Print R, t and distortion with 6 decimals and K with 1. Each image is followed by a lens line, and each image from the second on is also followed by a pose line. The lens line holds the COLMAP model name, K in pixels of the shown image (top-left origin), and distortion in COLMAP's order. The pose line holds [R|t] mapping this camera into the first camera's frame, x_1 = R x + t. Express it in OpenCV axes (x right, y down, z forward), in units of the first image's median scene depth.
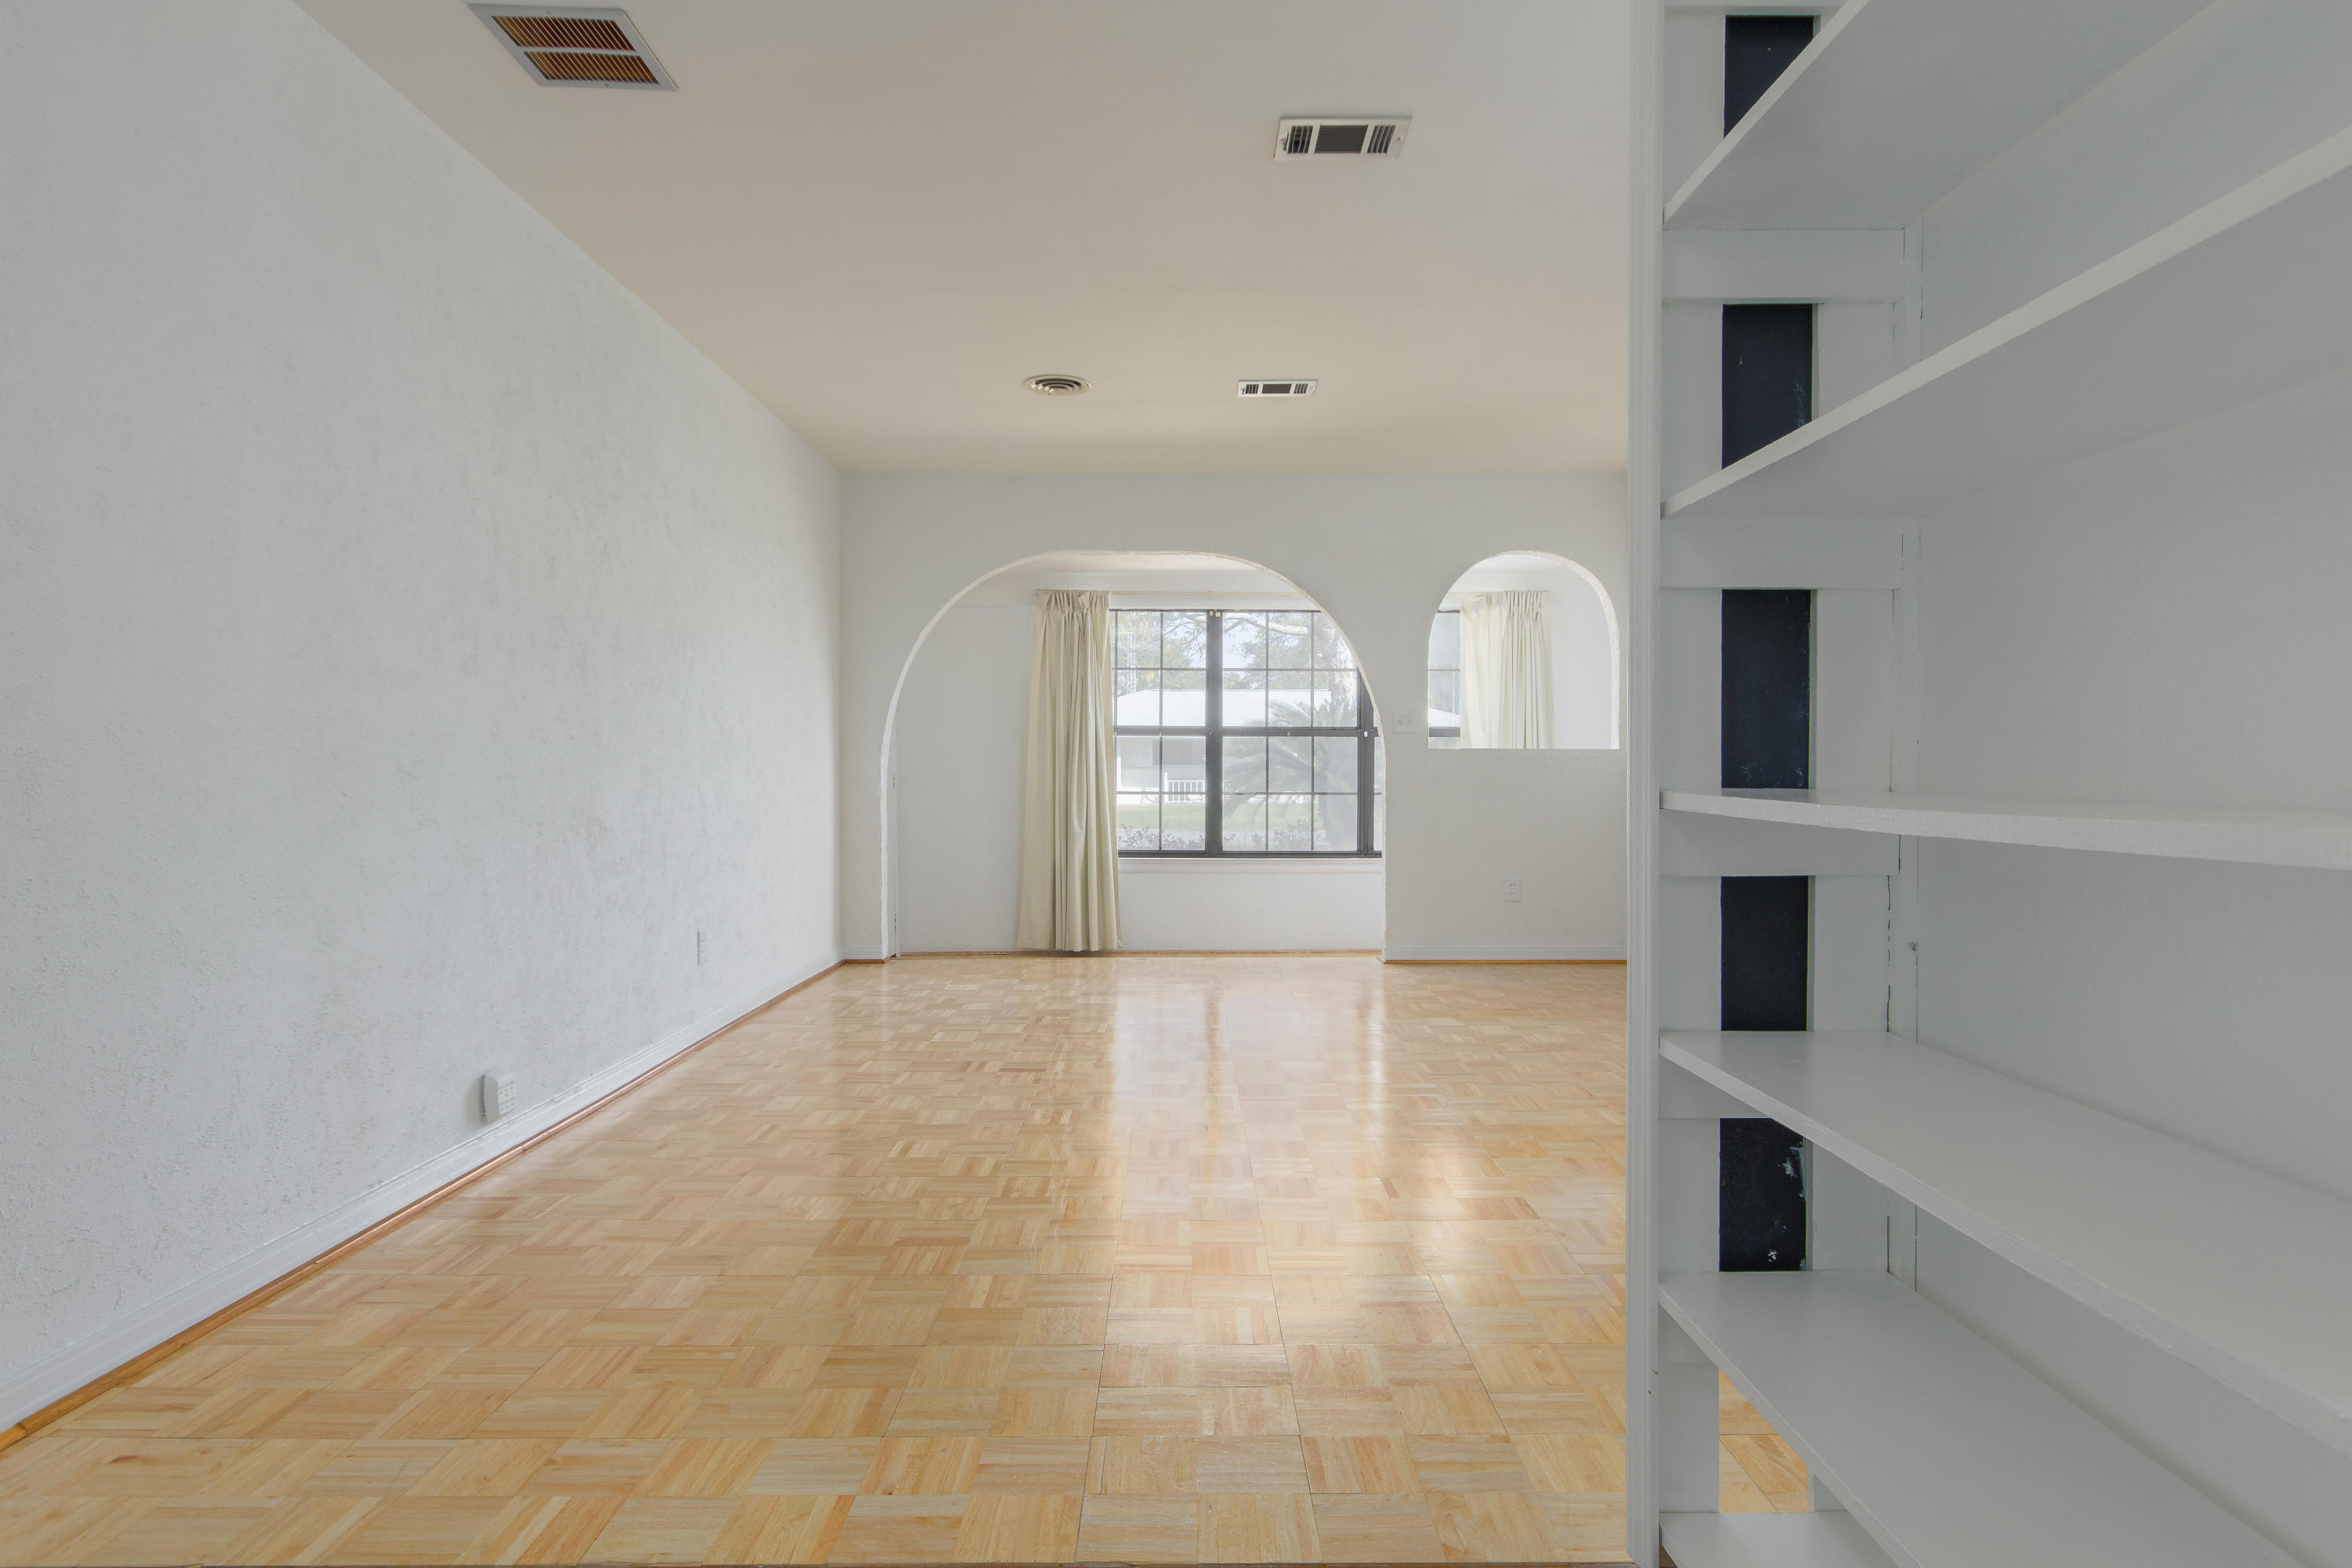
lens RADIAL K [[1321.4, 0, 1176.4], [0, 1321.4, 785.5], [0, 0, 1]] dist [0.001777, 0.000058]
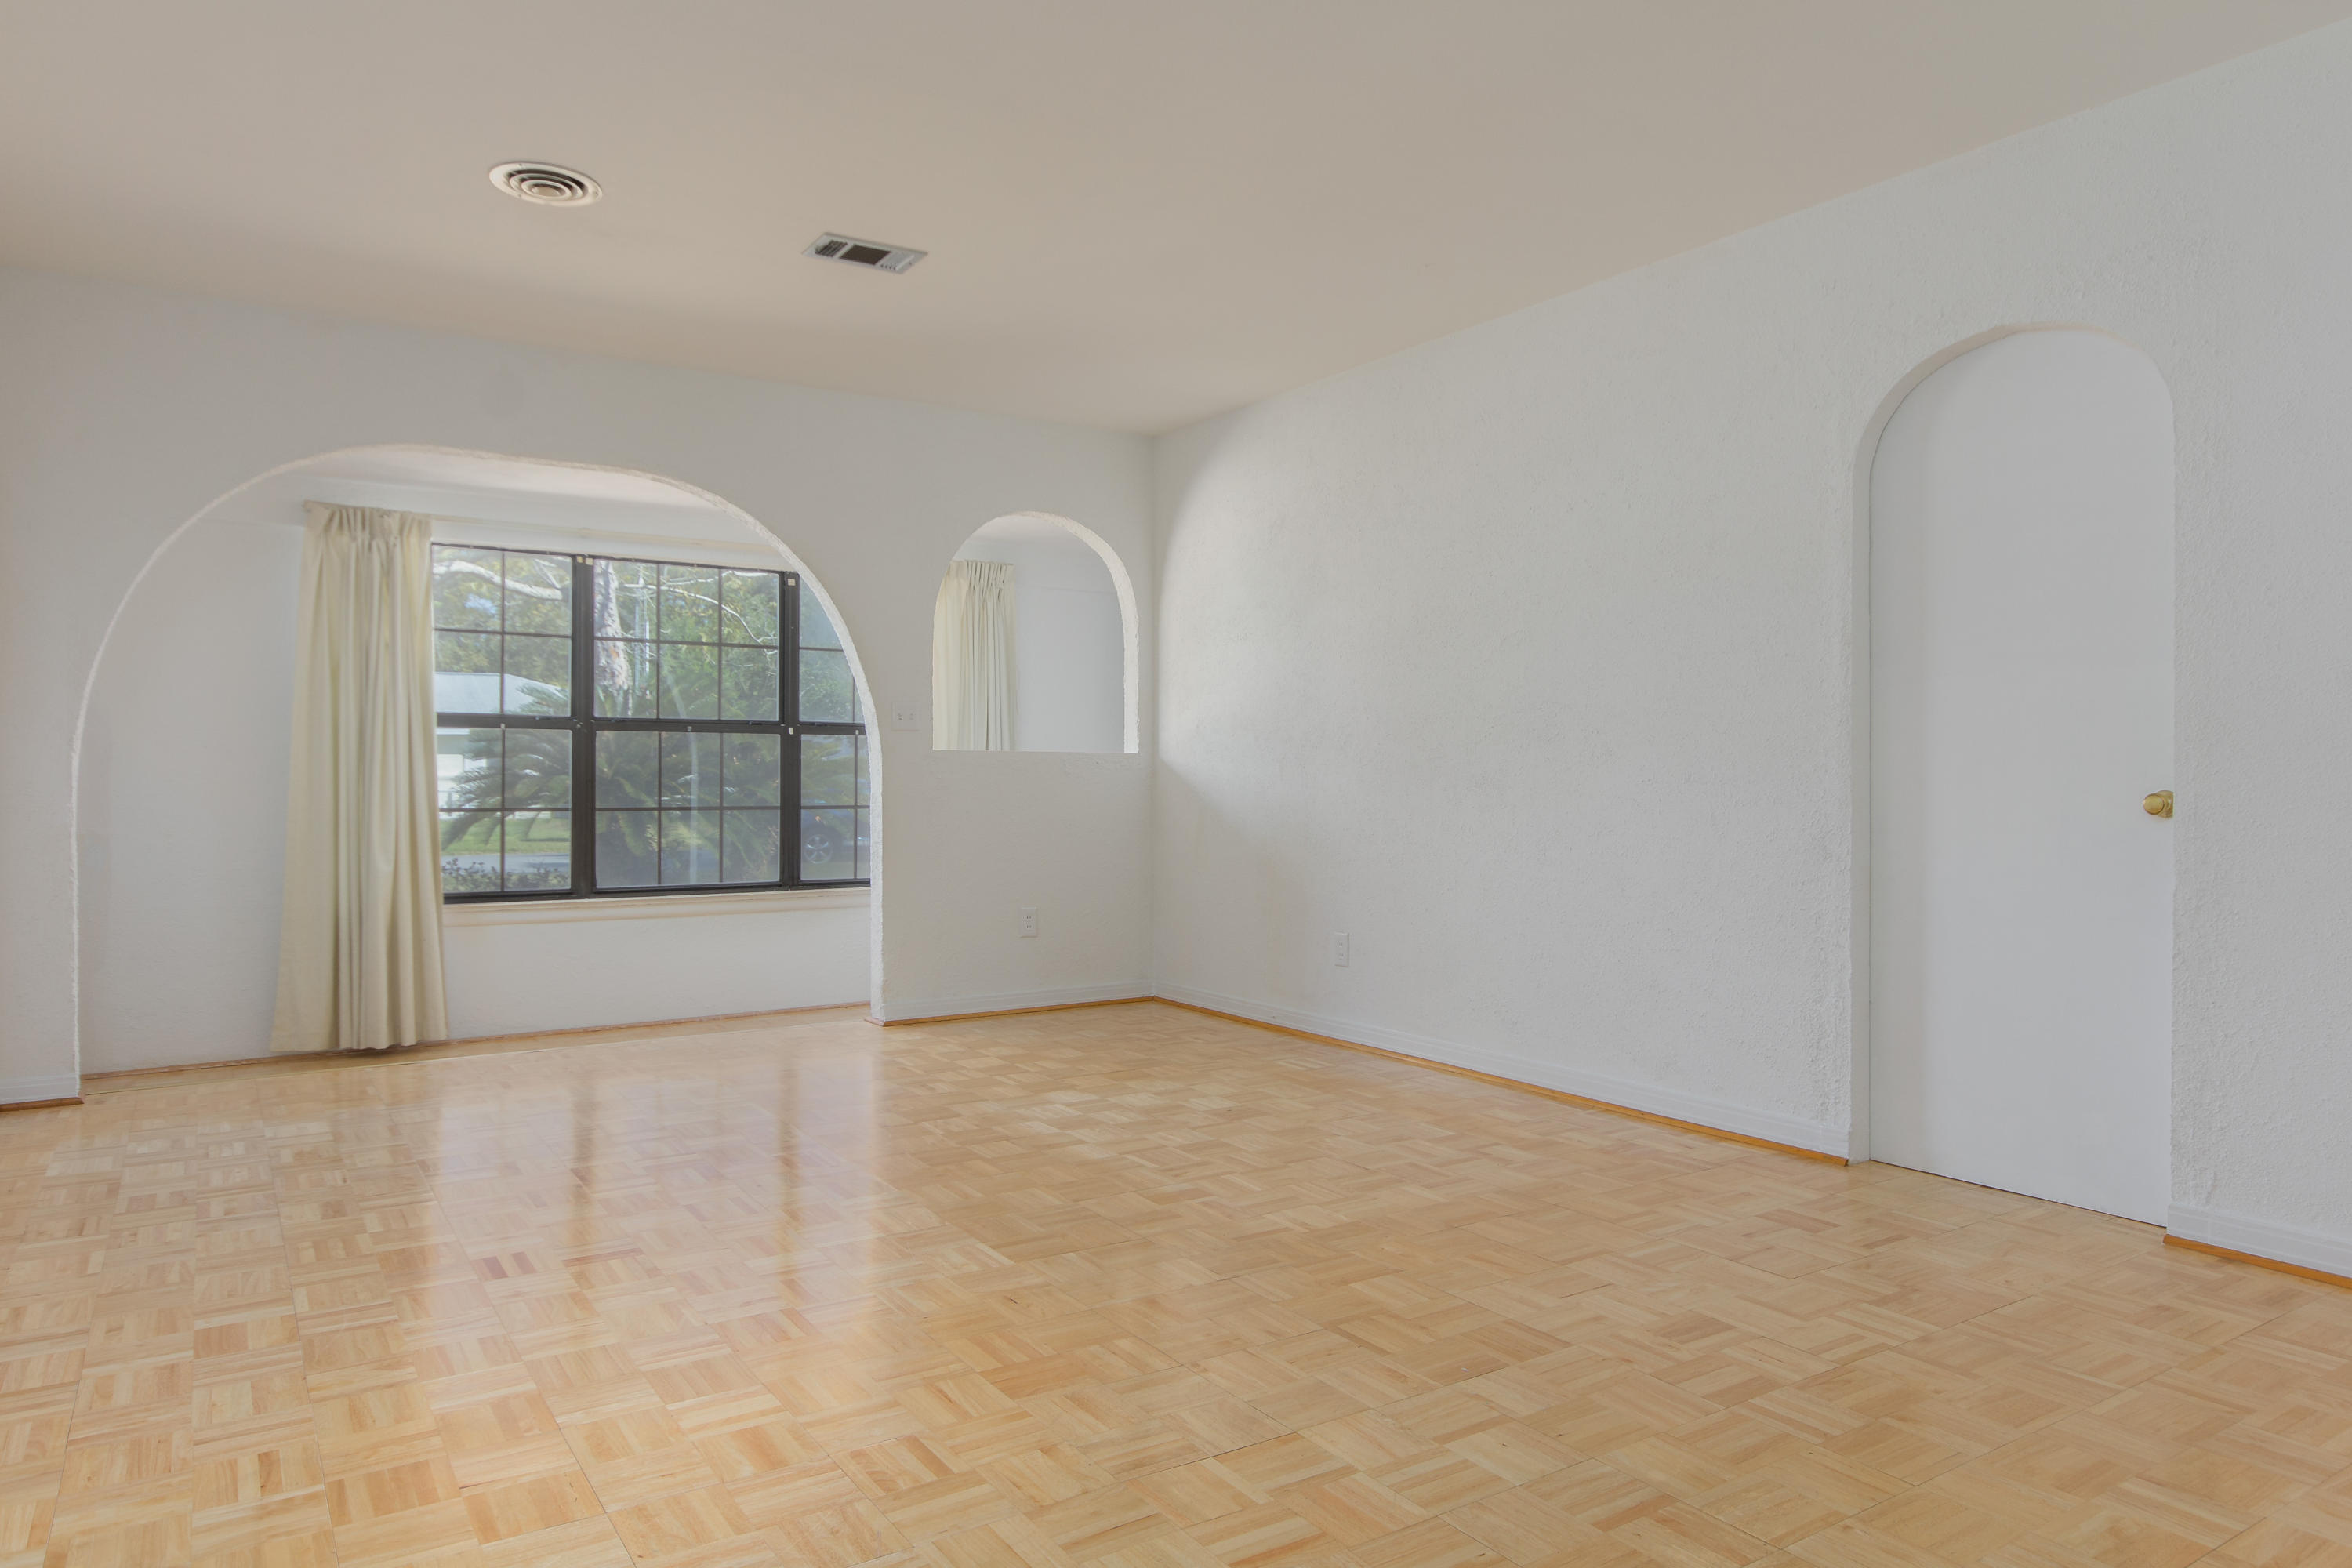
lens RADIAL K [[1505.7, 0, 1176.4], [0, 1505.7, 778.7], [0, 0, 1]] dist [0.004267, -0.000908]
pose [[0.834300, -0.000607, 0.551310, -0.158717], [0.006321, 0.999944, -0.008465, -0.001850], [-0.551274, 0.010548, 0.834257, 0.141697]]
